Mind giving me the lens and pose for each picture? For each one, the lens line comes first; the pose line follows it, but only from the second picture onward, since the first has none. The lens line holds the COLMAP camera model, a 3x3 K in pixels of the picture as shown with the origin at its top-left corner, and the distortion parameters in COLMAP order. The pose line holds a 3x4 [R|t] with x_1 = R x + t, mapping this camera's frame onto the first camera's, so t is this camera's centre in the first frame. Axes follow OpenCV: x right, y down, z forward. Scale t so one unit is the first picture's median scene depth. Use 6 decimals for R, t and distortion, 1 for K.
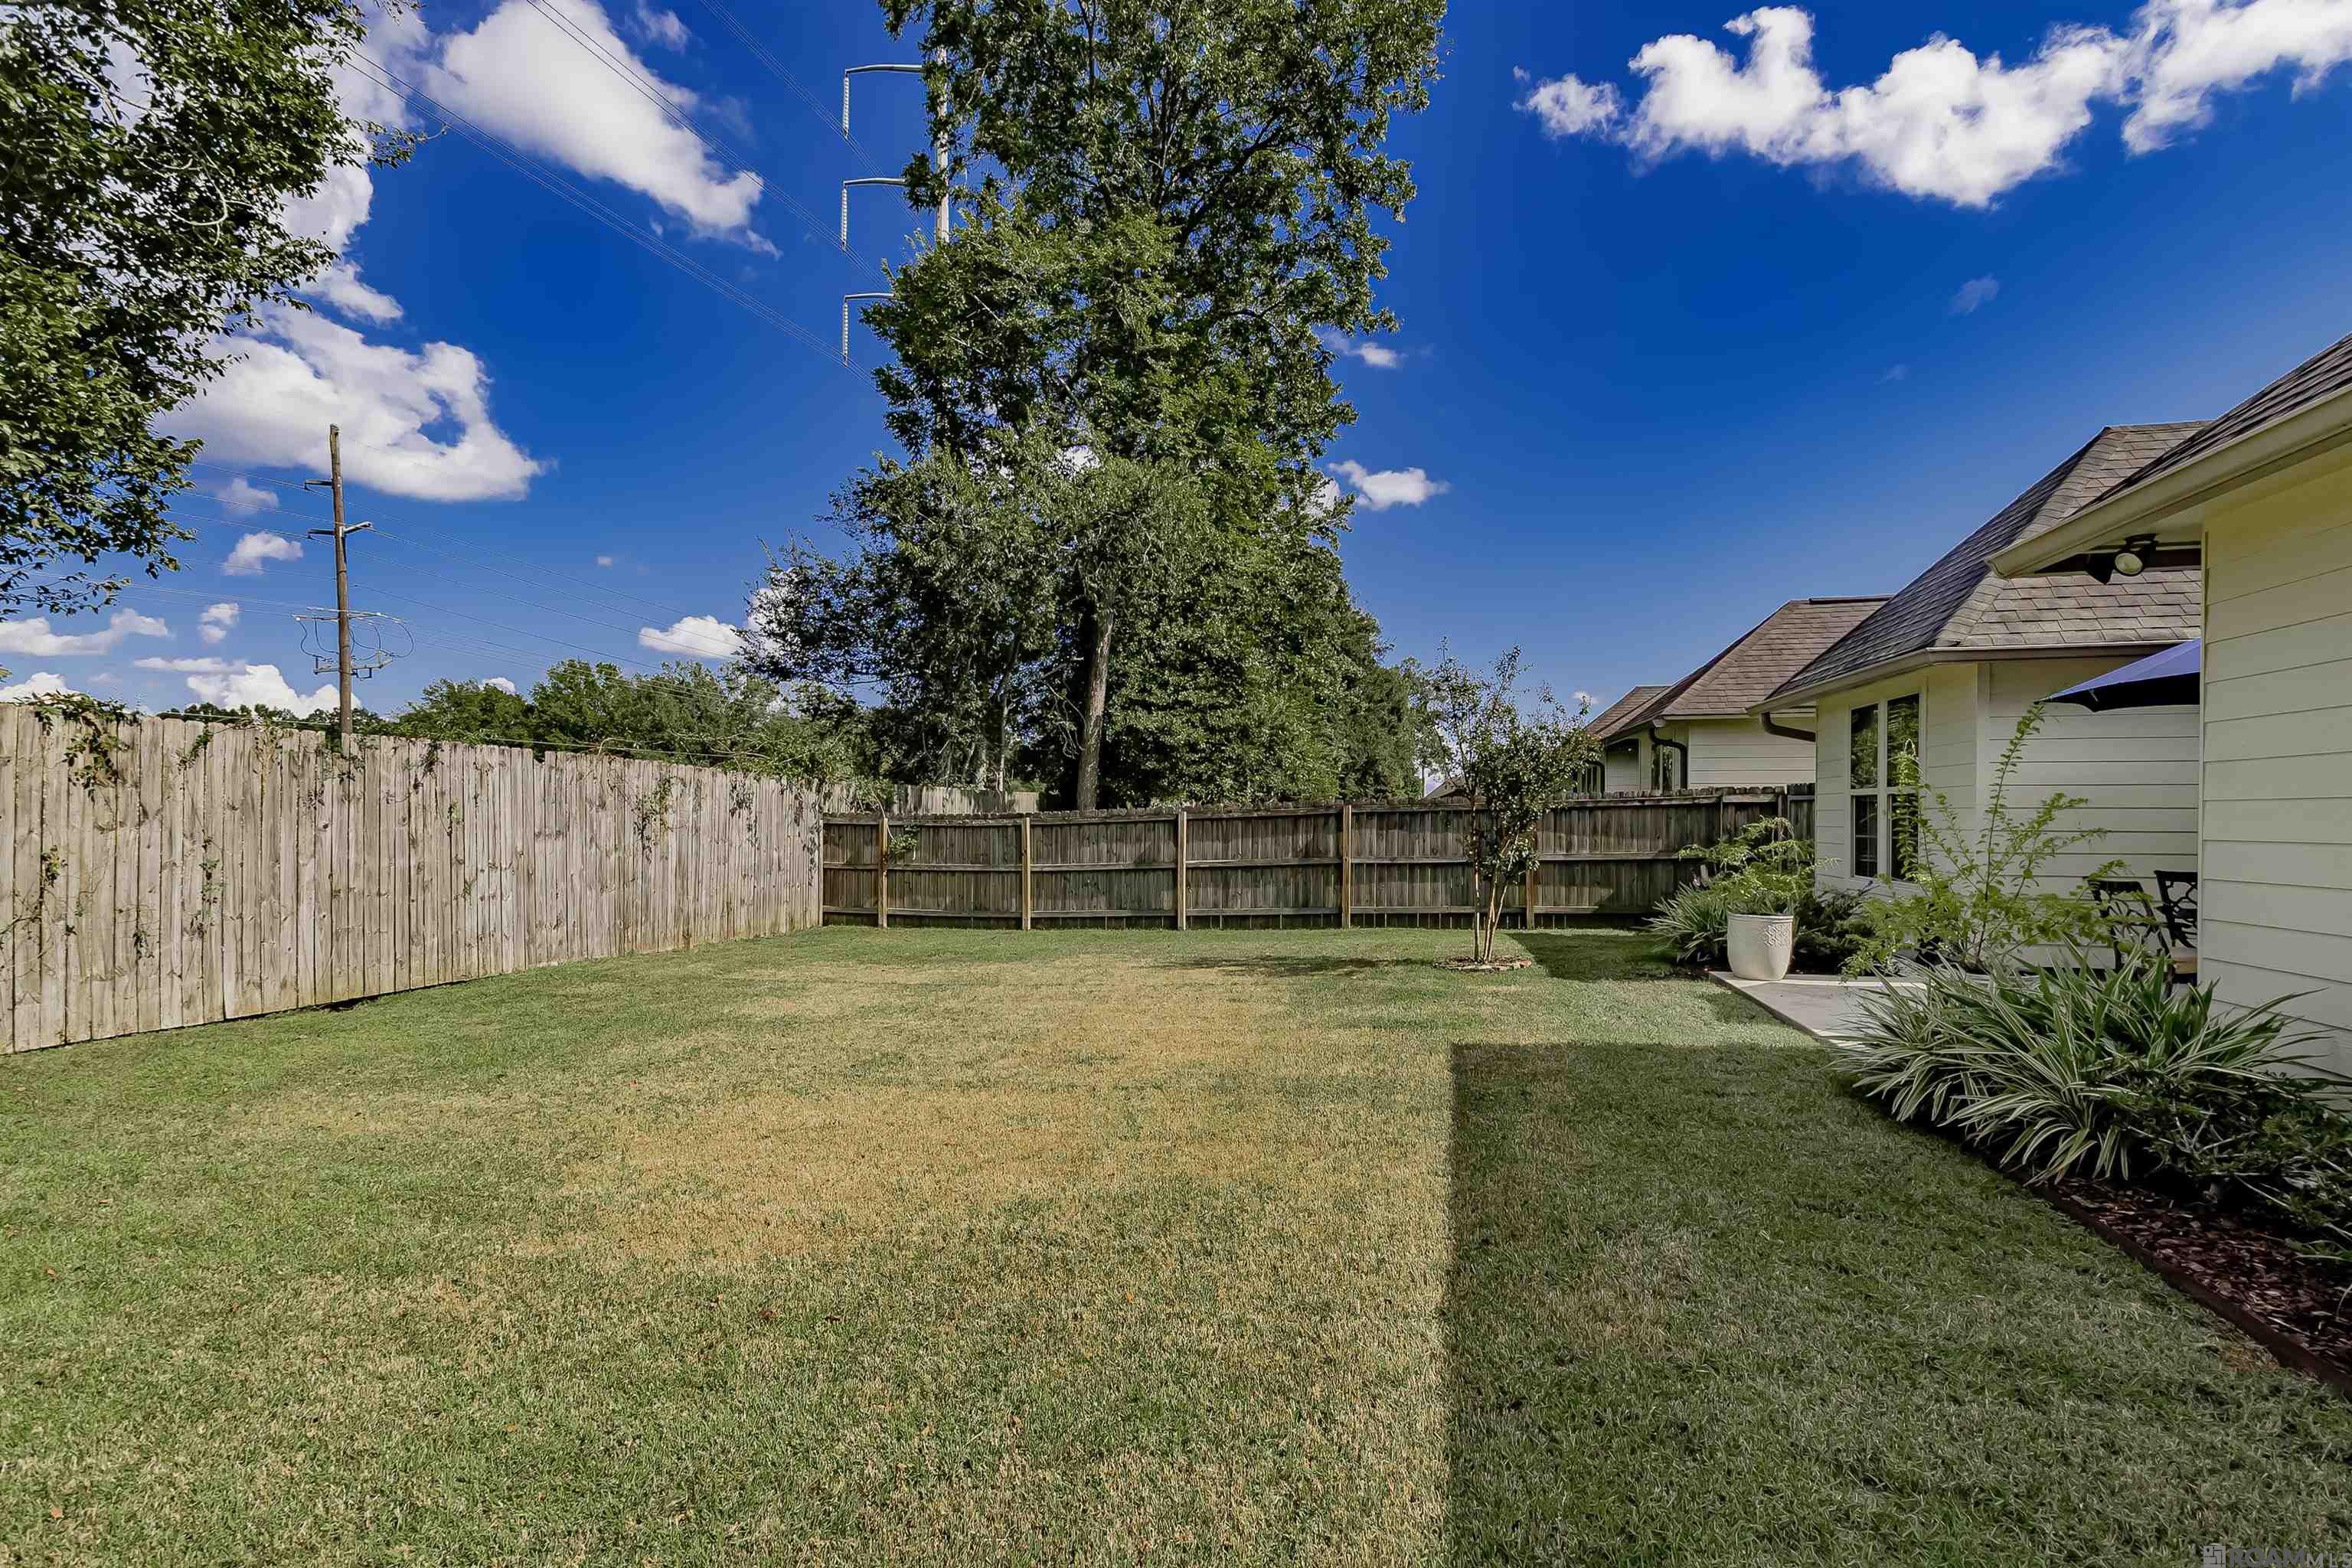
lens RADIAL K [[1089.0, 0, 1200.3], [0, 1089.0, 802.2], [0, 0, 1]] dist [0.003288, 0.000111]
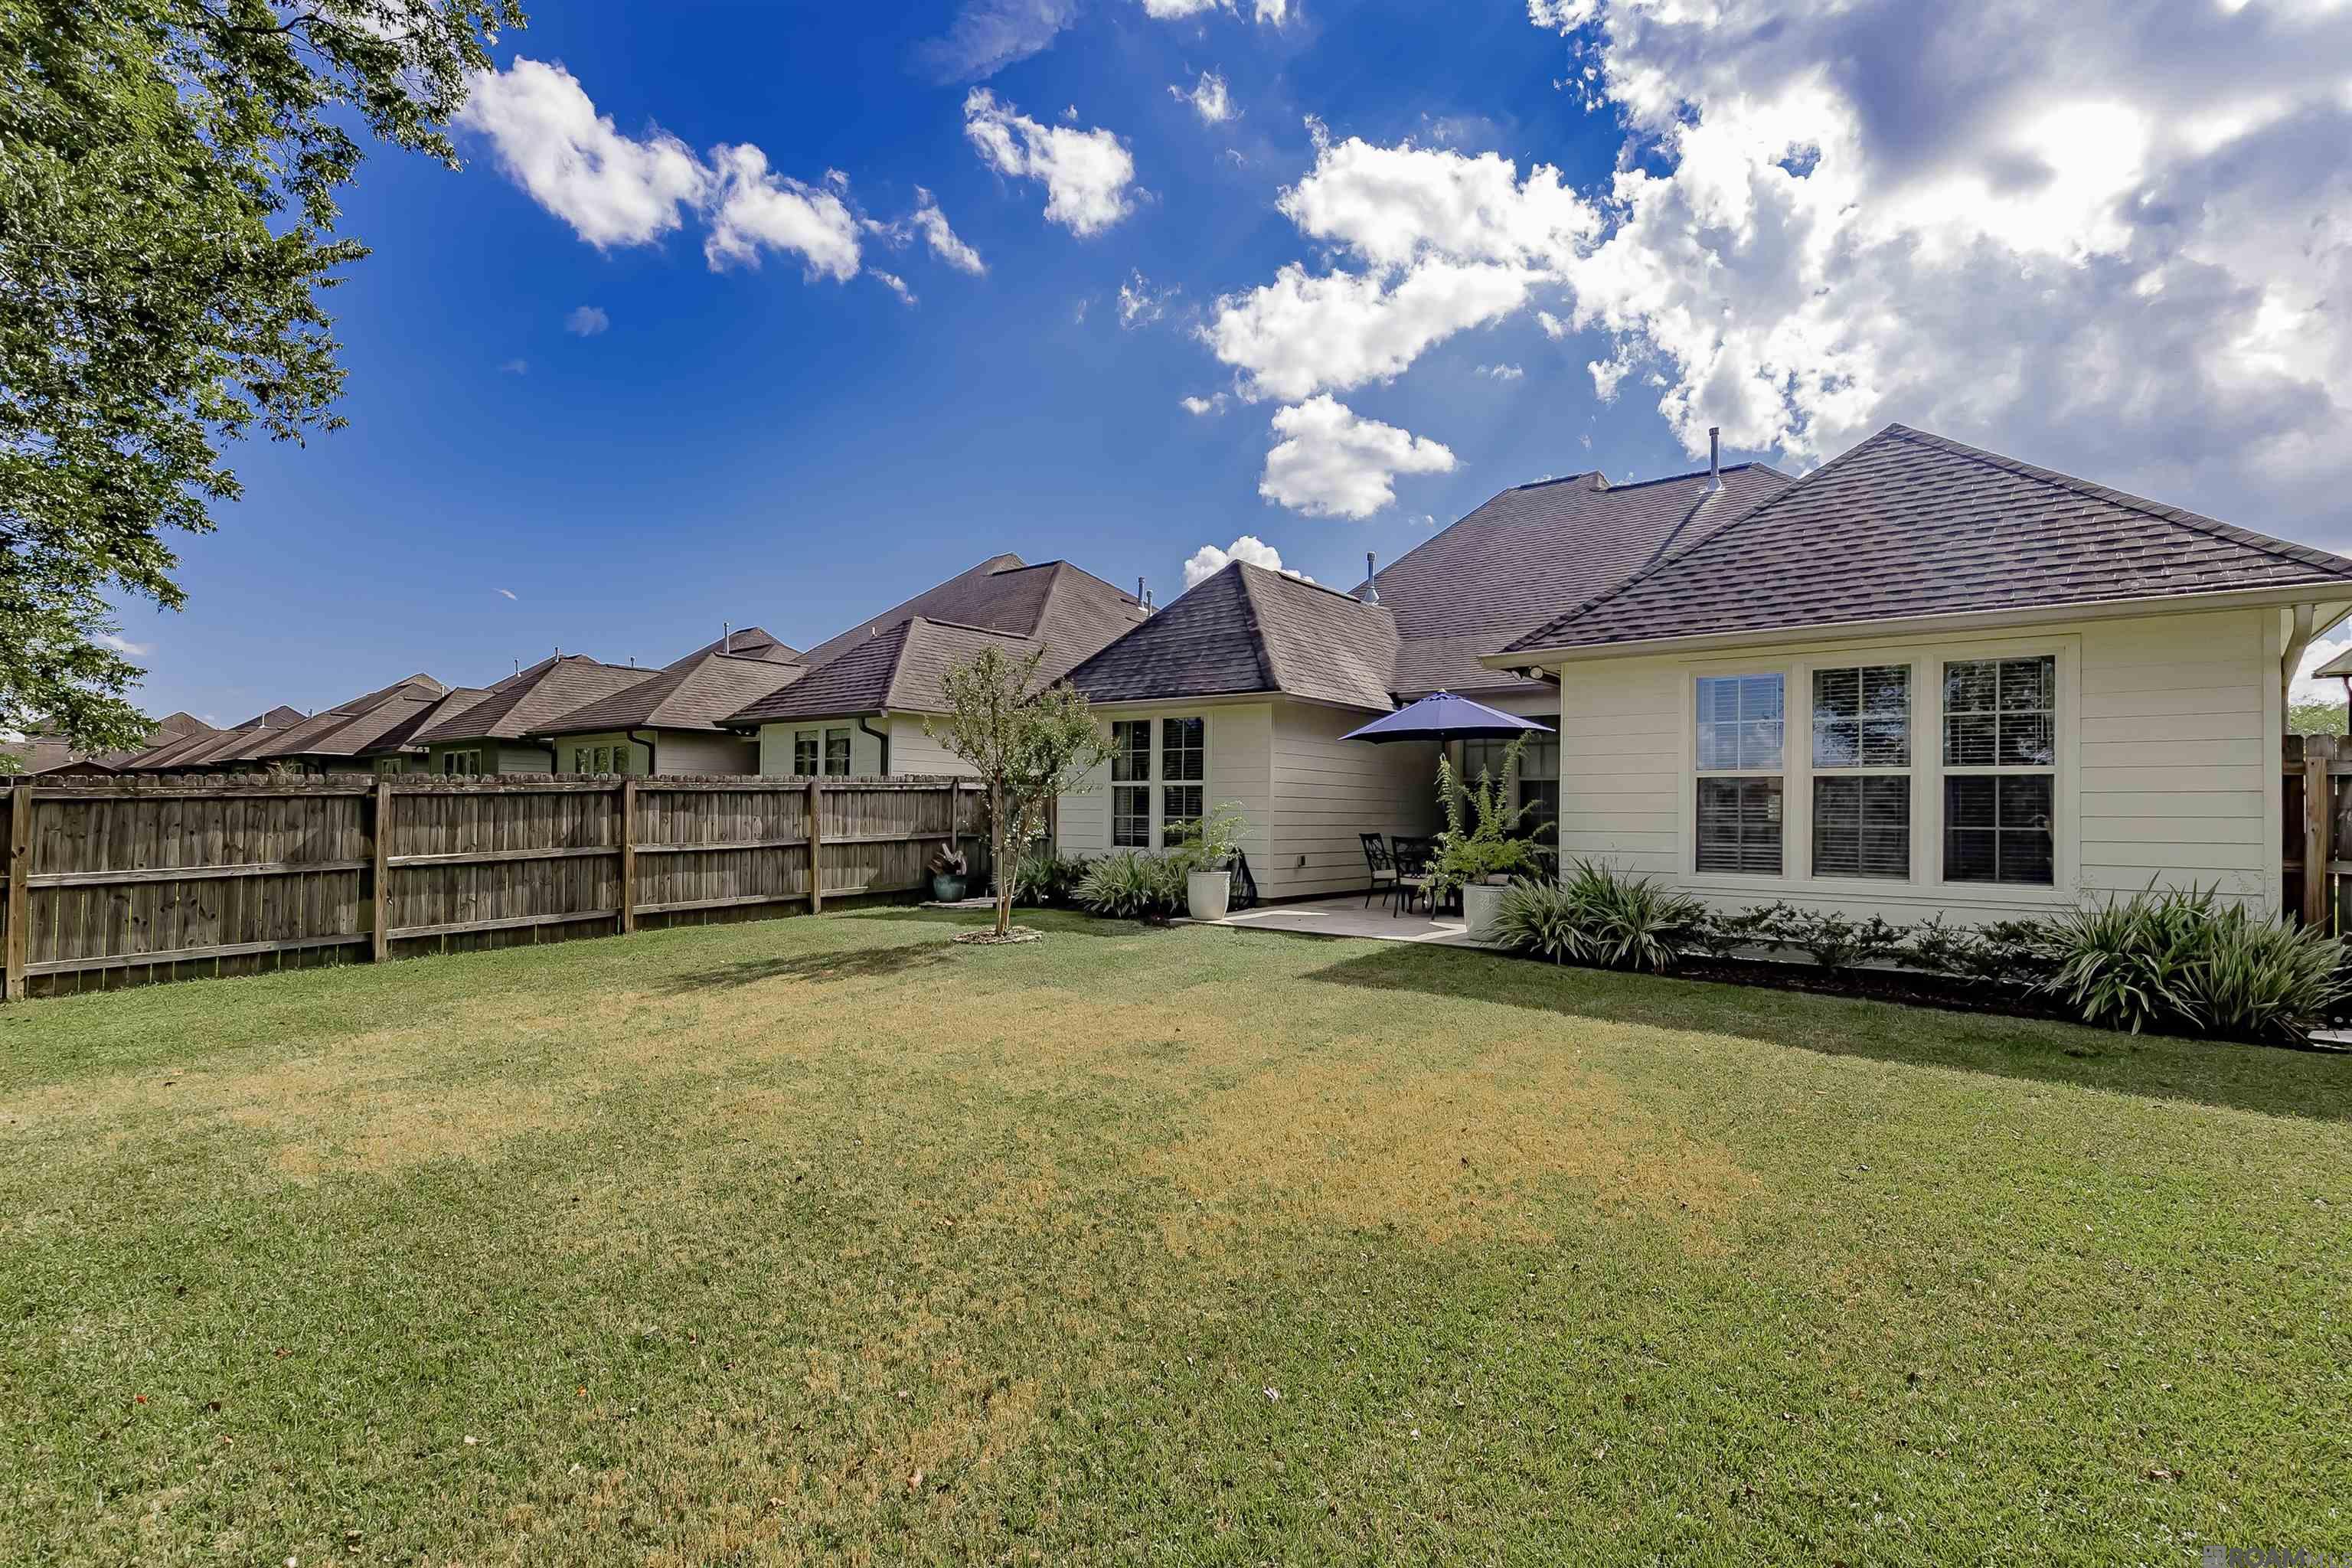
lens RADIAL K [[1089.0, 0, 1187.8], [0, 1089.0, 797.9], [0, 0, 1]] dist [0.003288, 0.000111]
pose [[0.396255, 0.017294, 0.917978, -0.447734], [-0.017996, 0.999777, -0.011067, 0.017115], [-0.917964, -0.012134, 0.396478, 0.302987]]
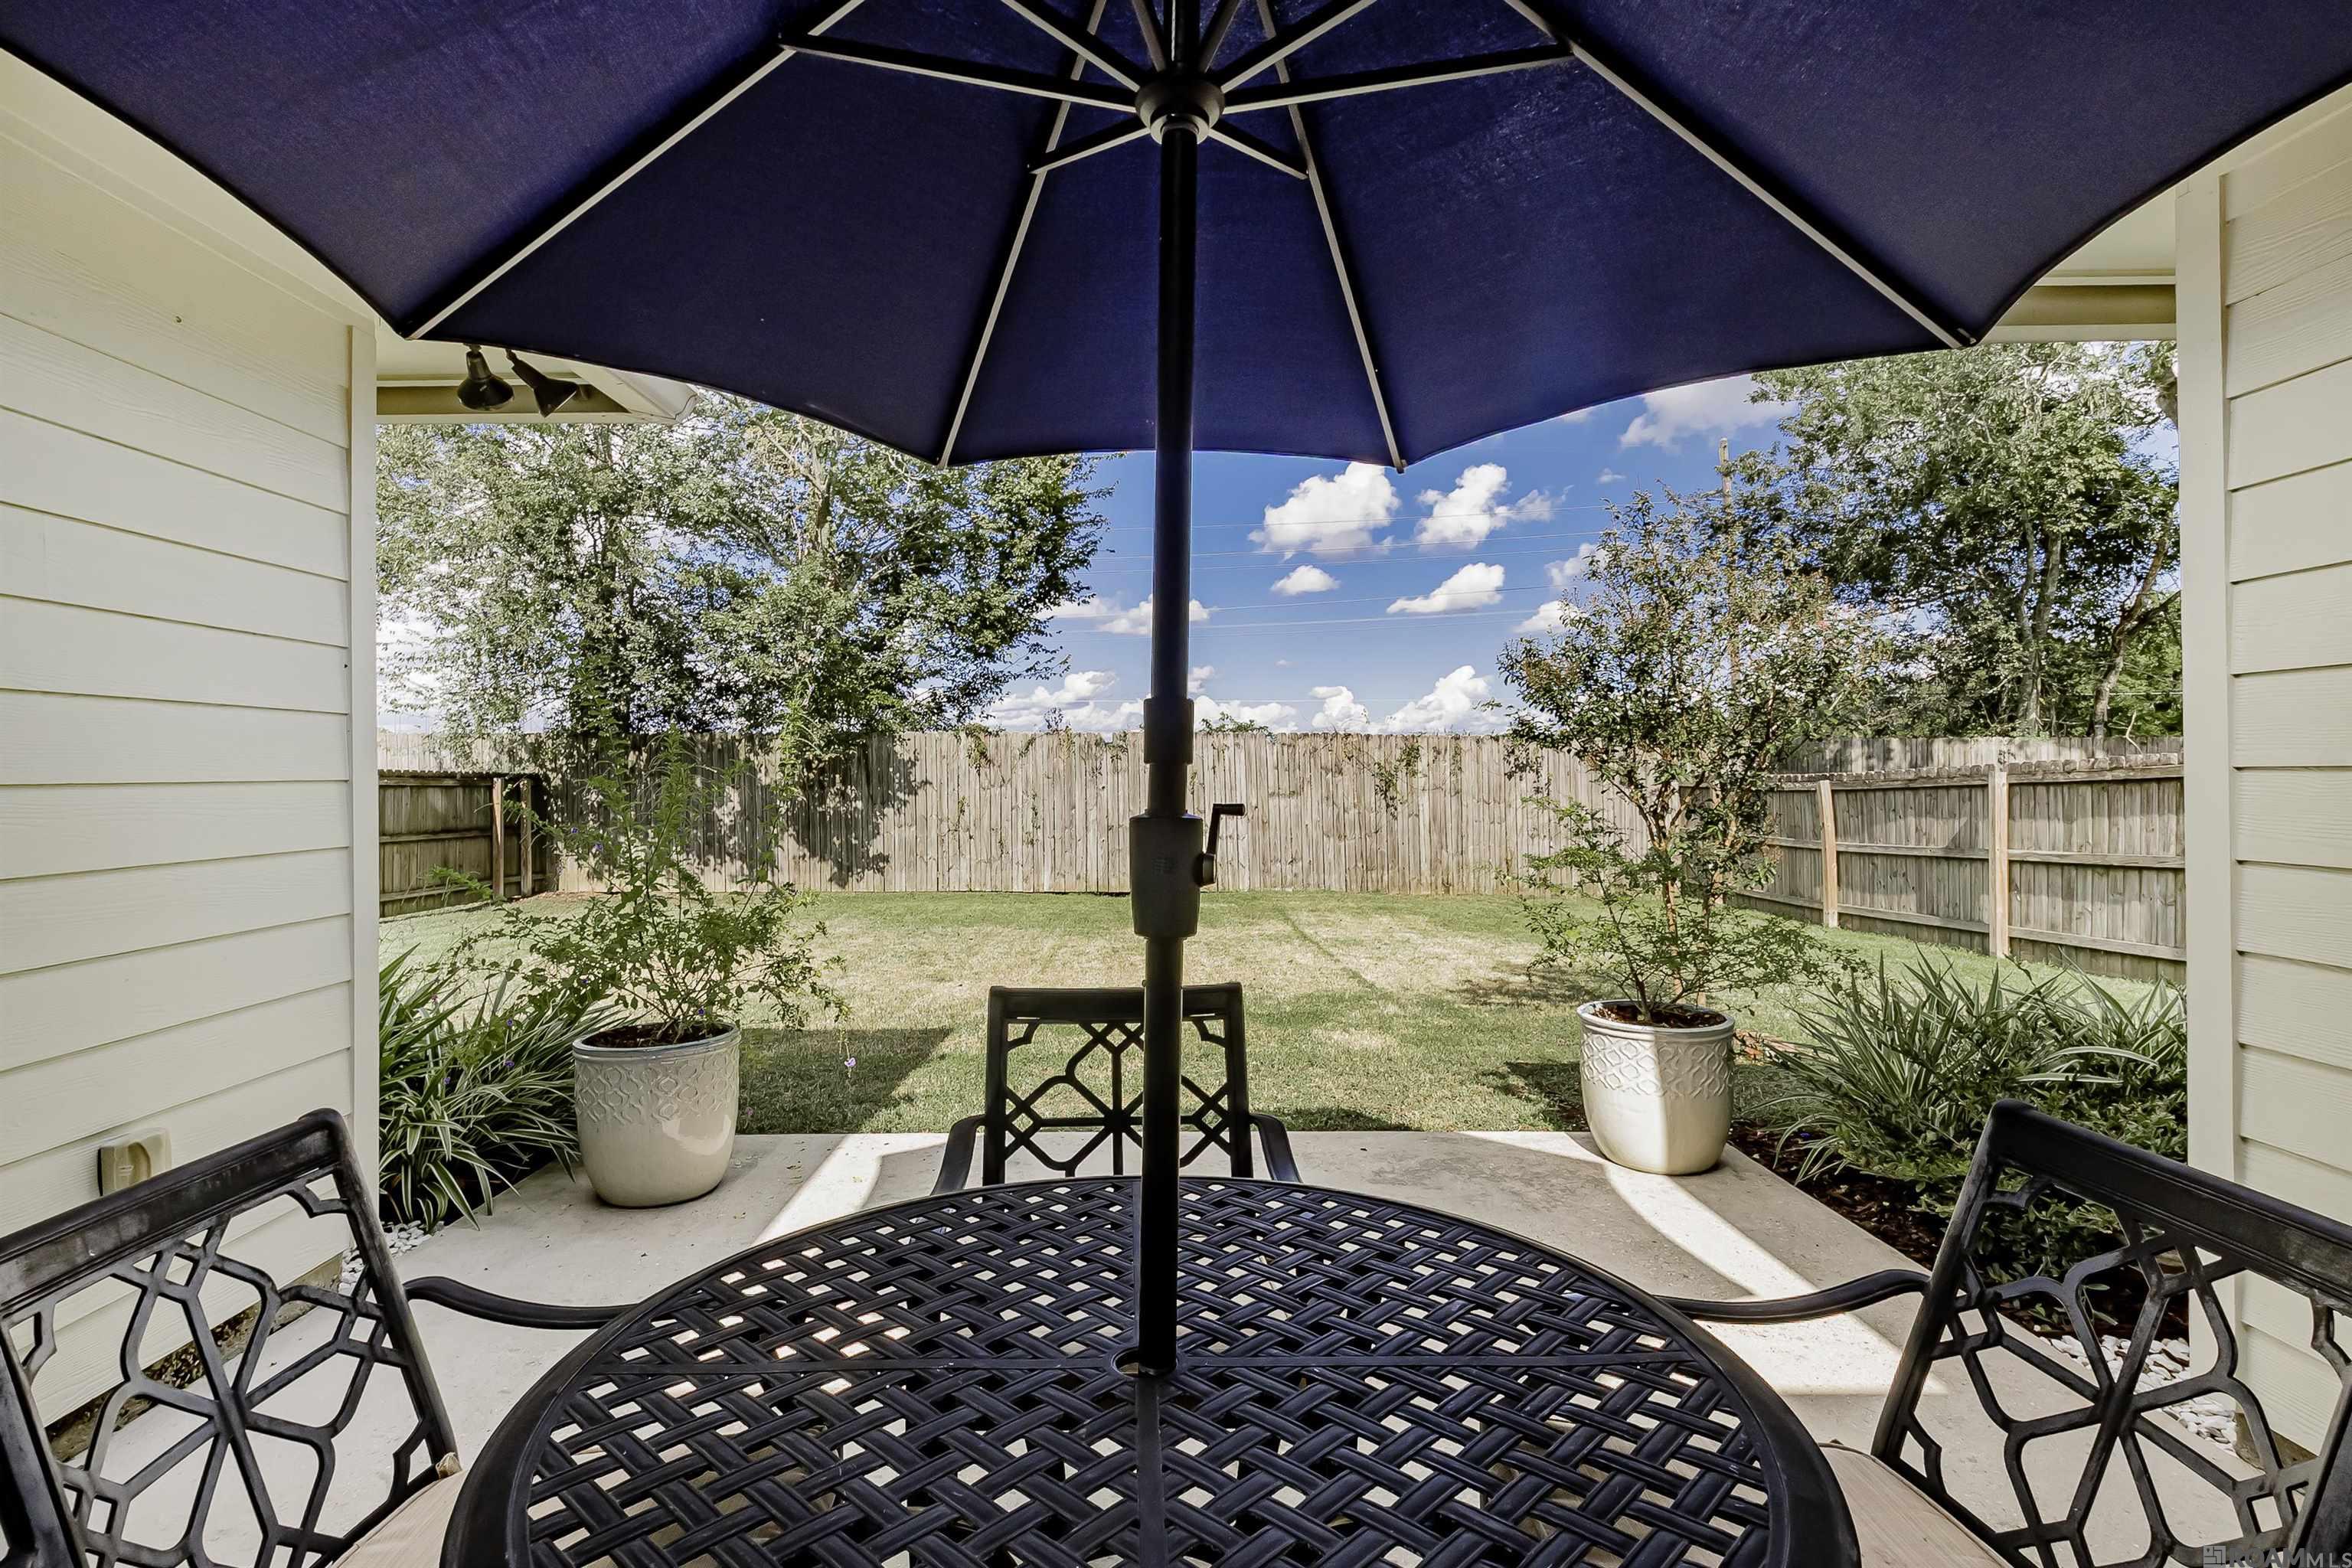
lens RADIAL K [[1089.0, 0, 1186.5], [0, 1089.0, 779.1], [0, 0, 1]] dist [0.003288, 0.000111]
pose [[0.255205, 0.000420, -0.966887, 0.496059], [0.017827, 0.999828, 0.005139, 0.001403], [0.966723, -0.018549, 0.255153, 0.396873]]
